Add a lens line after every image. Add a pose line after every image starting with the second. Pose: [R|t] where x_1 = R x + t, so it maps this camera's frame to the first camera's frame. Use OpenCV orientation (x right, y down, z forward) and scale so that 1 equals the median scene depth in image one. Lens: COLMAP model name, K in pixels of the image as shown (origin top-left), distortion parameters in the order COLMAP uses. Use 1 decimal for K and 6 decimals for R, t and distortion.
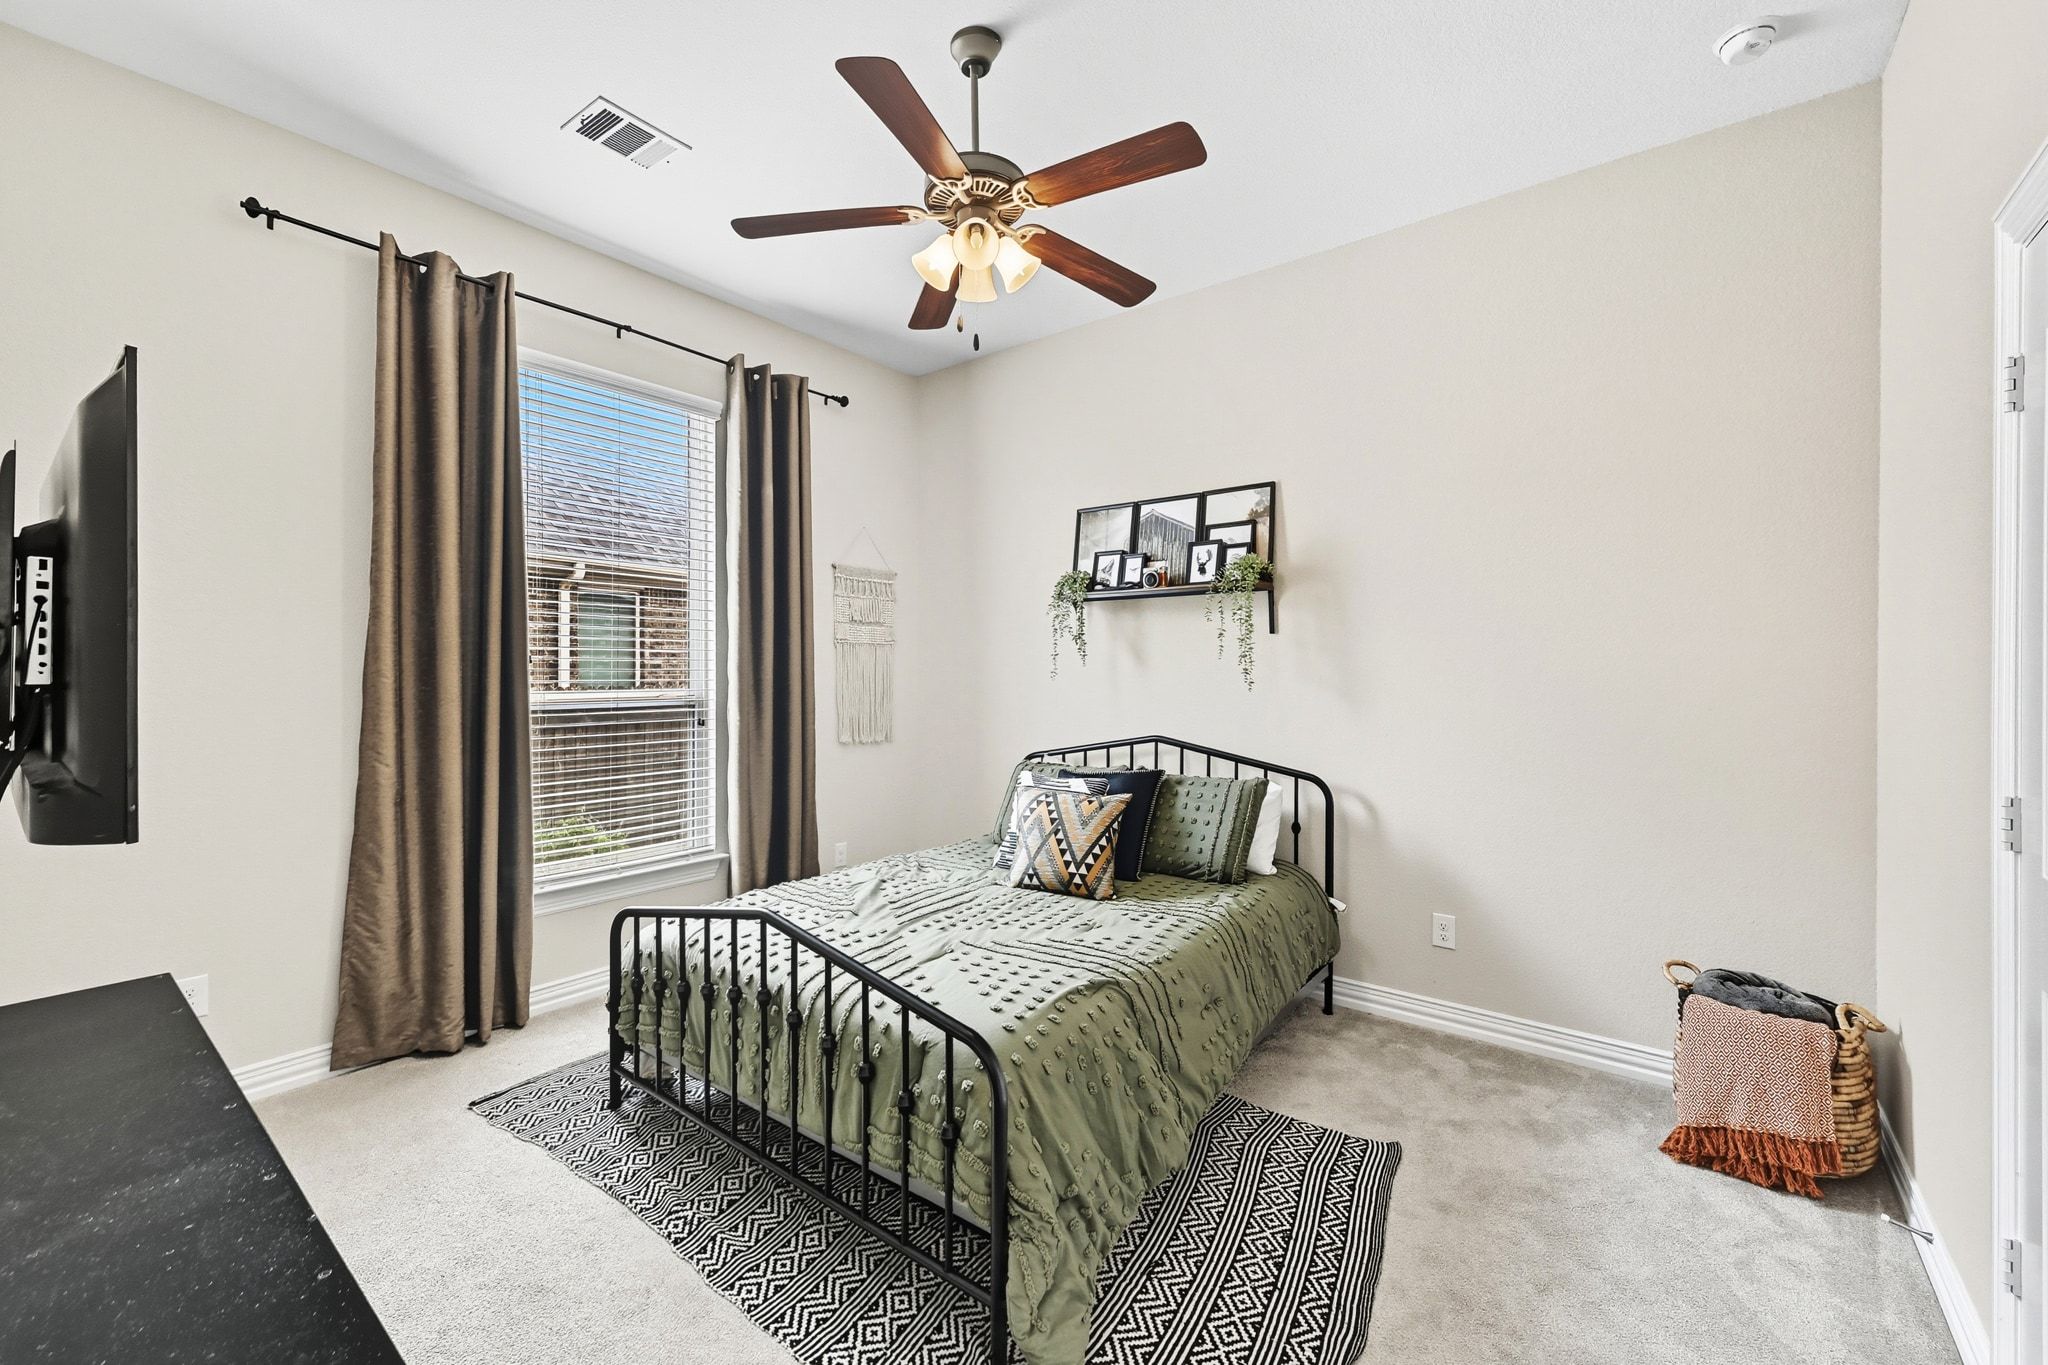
lens RADIAL K [[835.8, 0, 1030.0], [0, 835.8, 667.0], [0, 0, 1]] dist [0.002034, 0.000444]
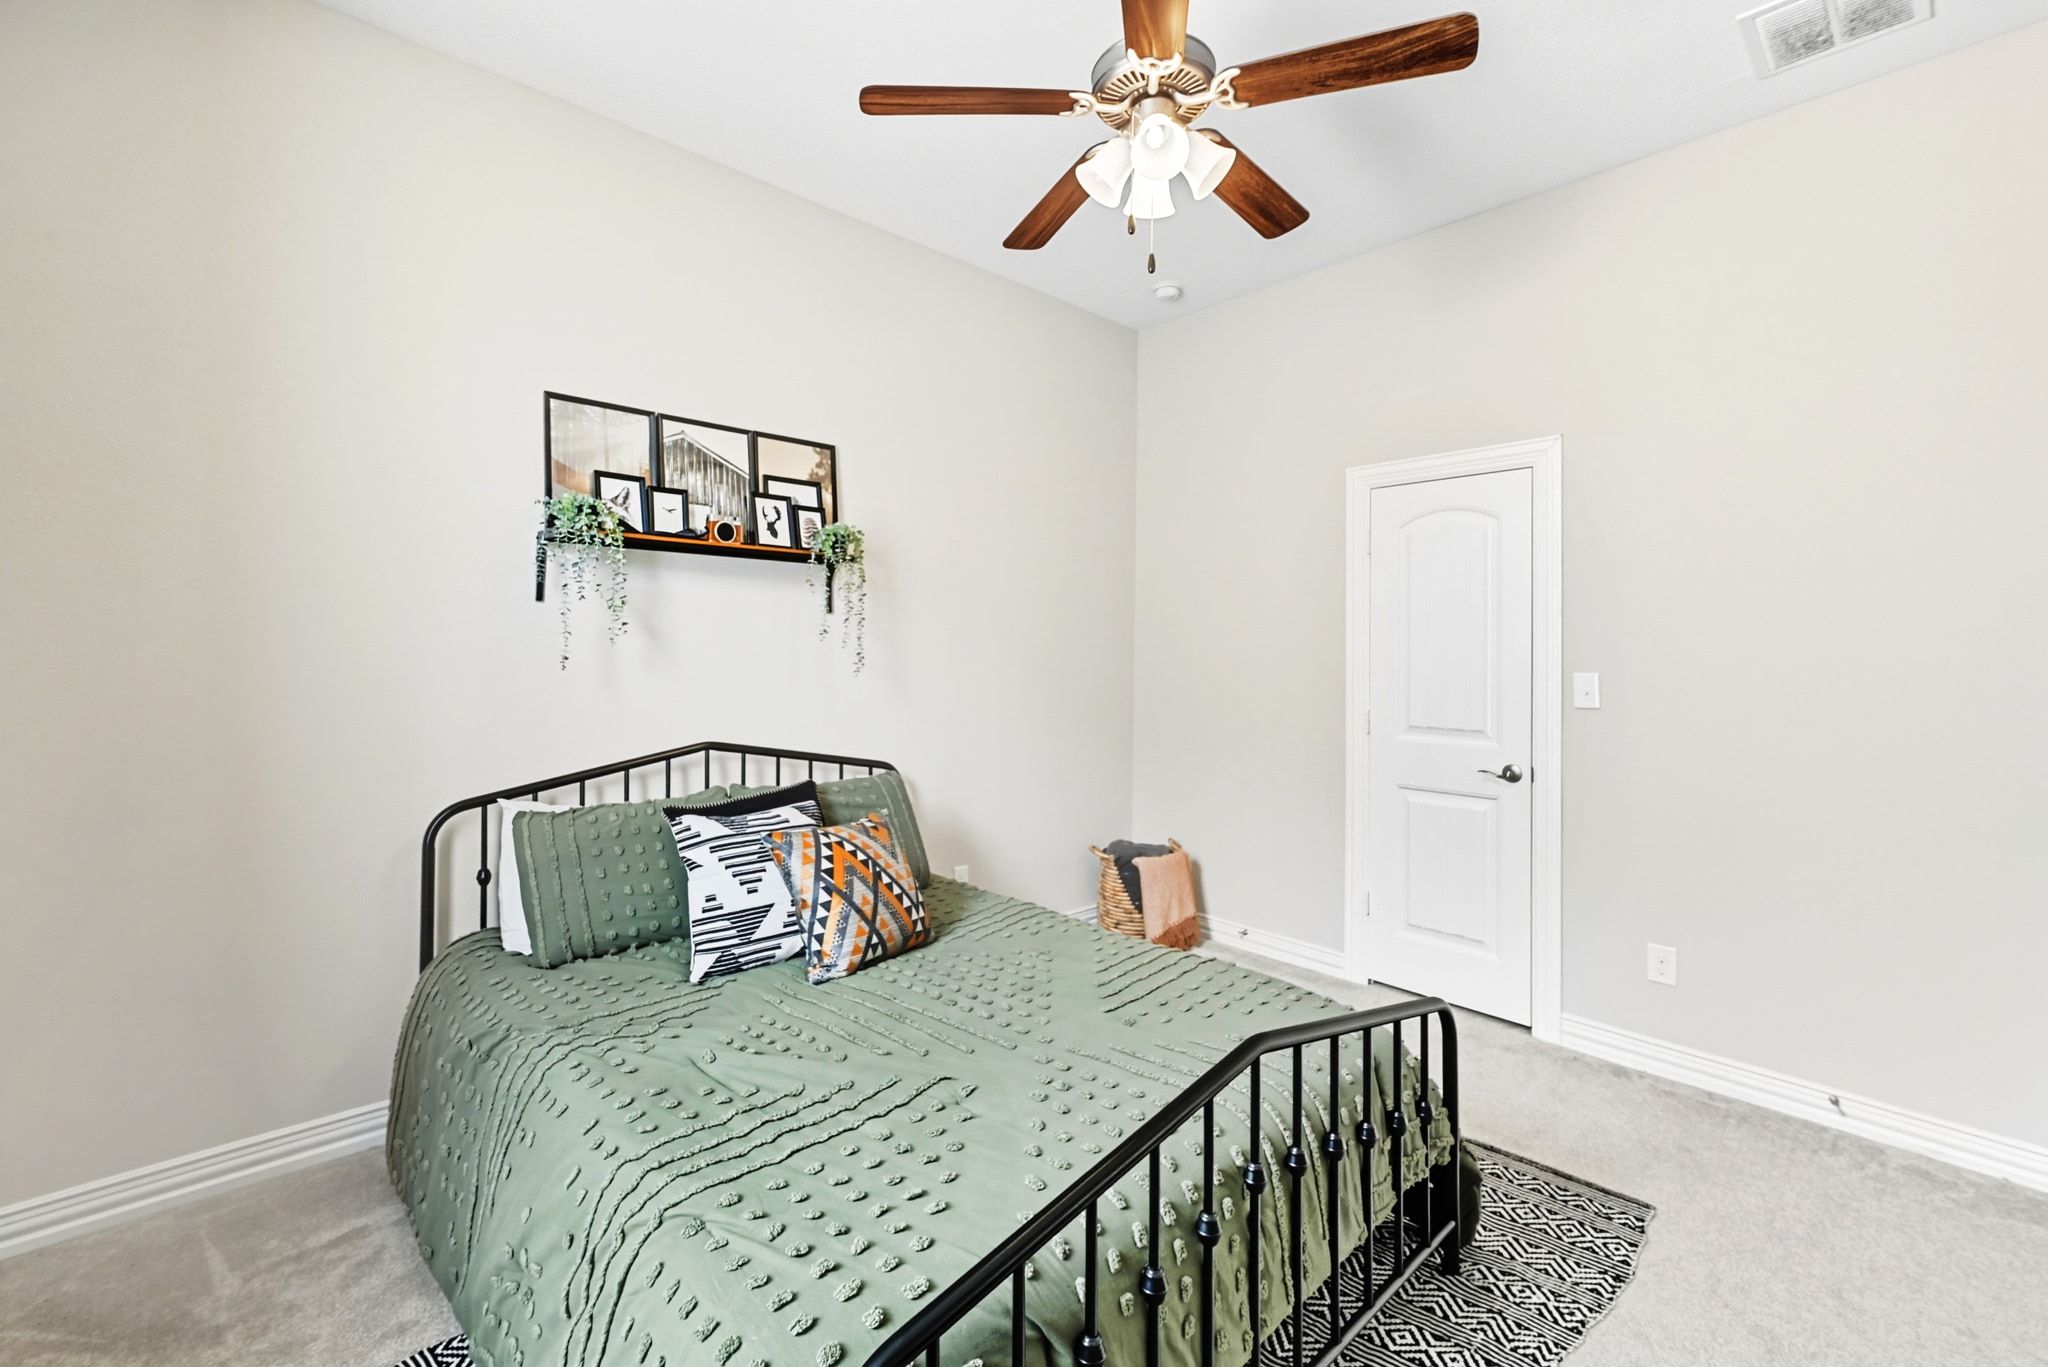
lens RADIAL K [[835.8, 0, 1030.0], [0, 835.8, 668.0], [0, 0, 1]] dist [0.002034, 0.000444]
pose [[0.173368, -0.020111, 0.984652, -0.548987], [-0.016254, 0.999597, 0.023278, -0.005695], [-0.984723, -0.020040, 0.172972, 0.608687]]
